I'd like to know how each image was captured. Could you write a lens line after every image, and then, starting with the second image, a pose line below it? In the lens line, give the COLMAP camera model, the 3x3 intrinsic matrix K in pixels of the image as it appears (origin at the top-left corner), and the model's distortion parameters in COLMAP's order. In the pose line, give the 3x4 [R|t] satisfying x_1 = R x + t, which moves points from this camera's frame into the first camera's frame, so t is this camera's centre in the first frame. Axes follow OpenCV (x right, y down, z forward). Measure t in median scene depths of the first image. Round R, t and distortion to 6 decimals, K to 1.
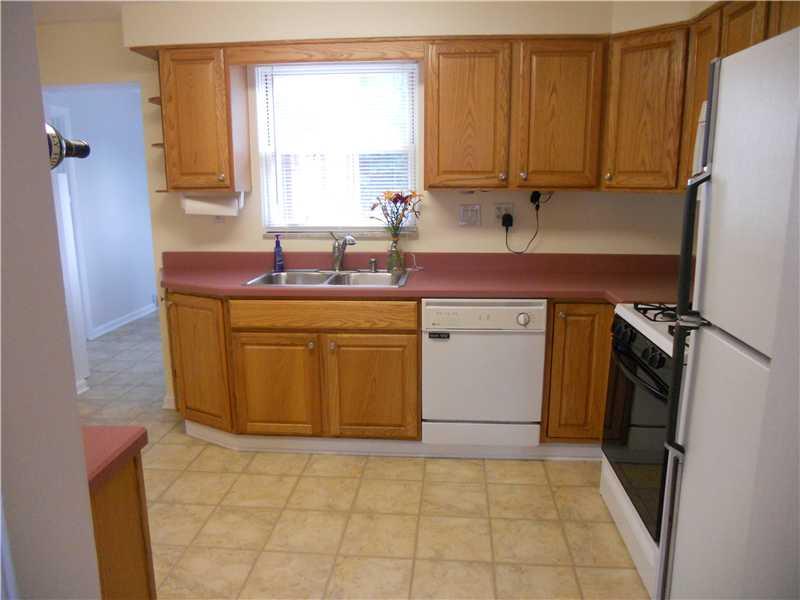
lens RADIAL K [[611.7, 0, 400.0], [0, 611.7, 300.0], [0, 0, 1]] dist [-0.035963, 0.004298]
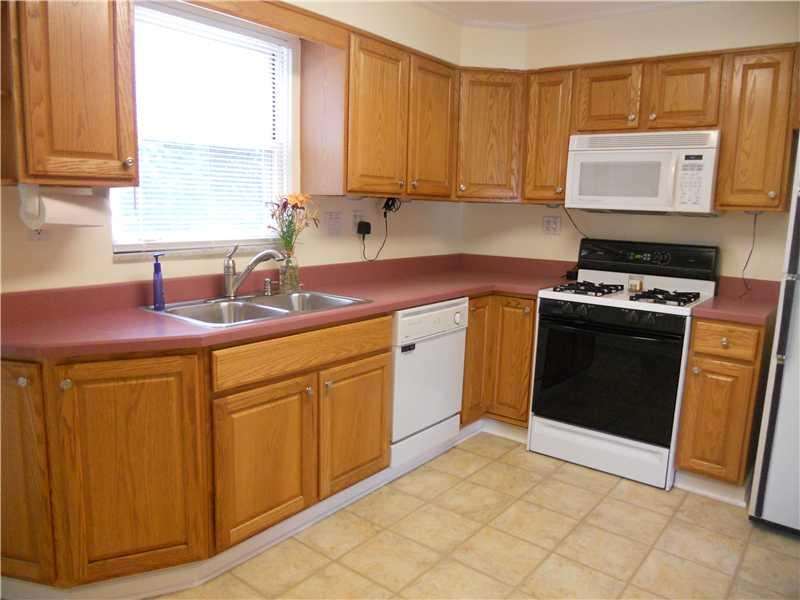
lens RADIAL K [[611.7, 0, 400.0], [0, 611.7, 300.0], [0, 0, 1]] dist [-0.035963, 0.004298]
pose [[0.541103, -0.109493, 0.833798, -0.706772], [0.138220, 0.989583, 0.040252, -0.053253], [-0.829520, 0.093467, 0.550600, 0.469064]]
